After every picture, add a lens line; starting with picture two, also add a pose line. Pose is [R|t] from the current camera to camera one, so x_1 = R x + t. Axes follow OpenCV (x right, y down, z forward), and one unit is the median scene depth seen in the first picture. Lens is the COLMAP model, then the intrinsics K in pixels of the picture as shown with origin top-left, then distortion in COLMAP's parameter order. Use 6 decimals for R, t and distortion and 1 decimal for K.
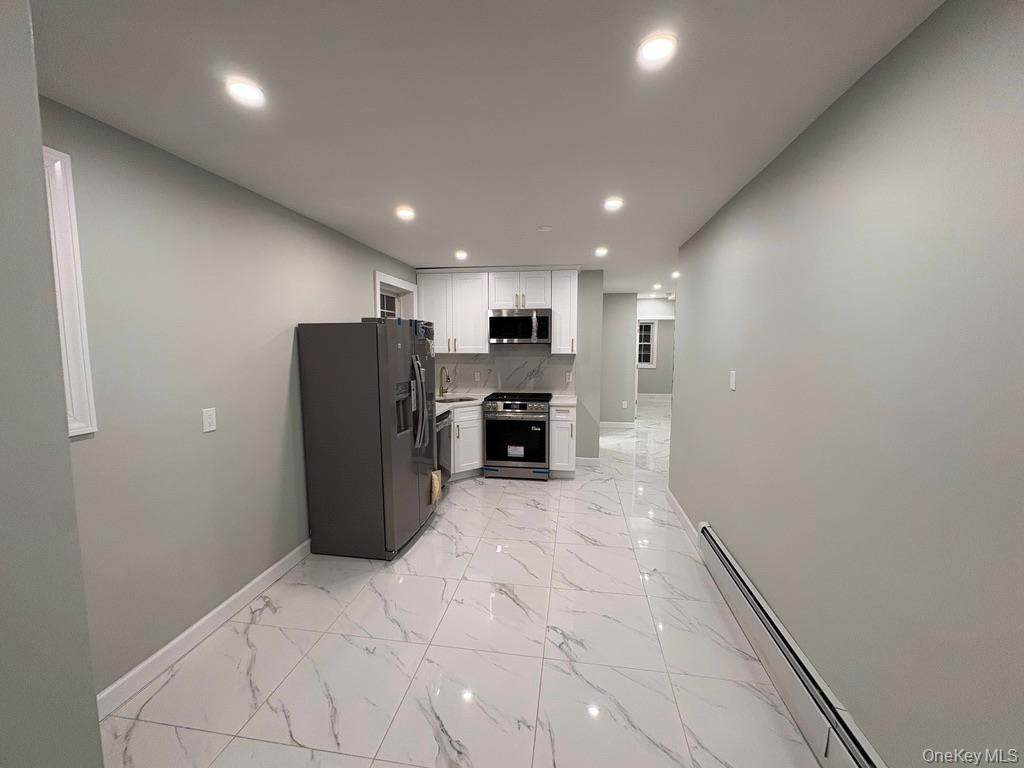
lens RADIAL K [[408.4, 0, 513.4], [0, 408.4, 382.5], [0, 0, 1]] dist [0.000139, -0.000035]
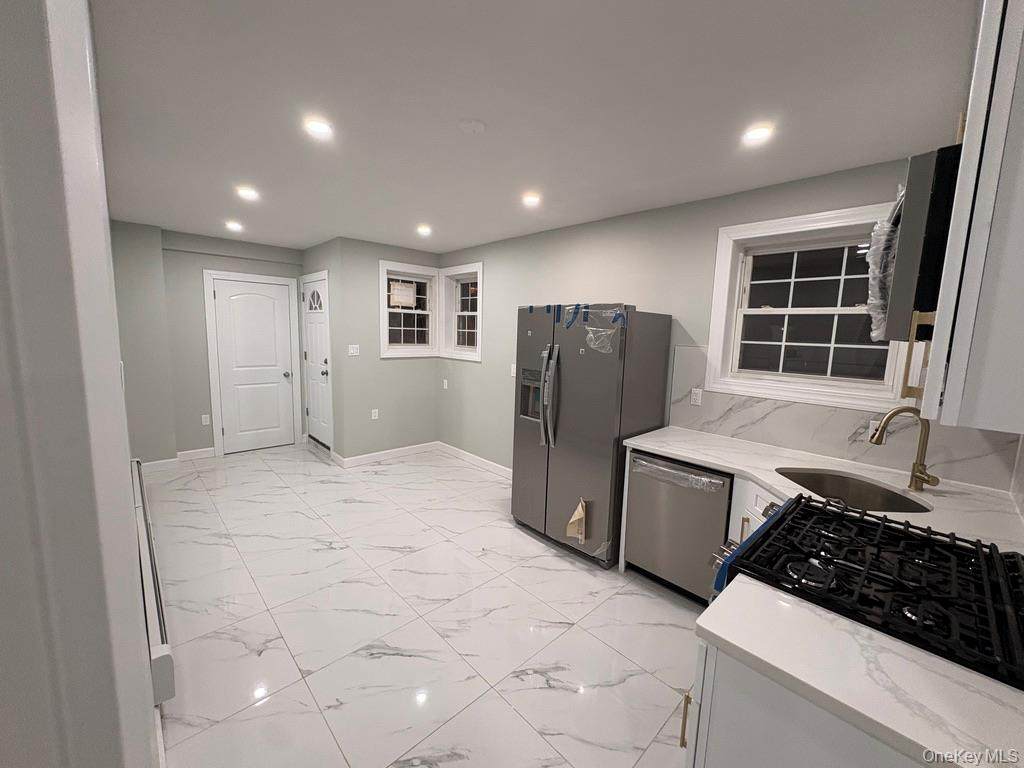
lens RADIAL K [[408.4, 0, 508.4], [0, 408.4, 381.8], [0, 0, 1]] dist [0.000139, -0.000035]
pose [[-0.616813, 0.082118, -0.782814, 0.355067], [-0.106124, 0.976785, 0.186086, -0.095760], [0.779922, 0.197855, -0.593780, 0.988319]]
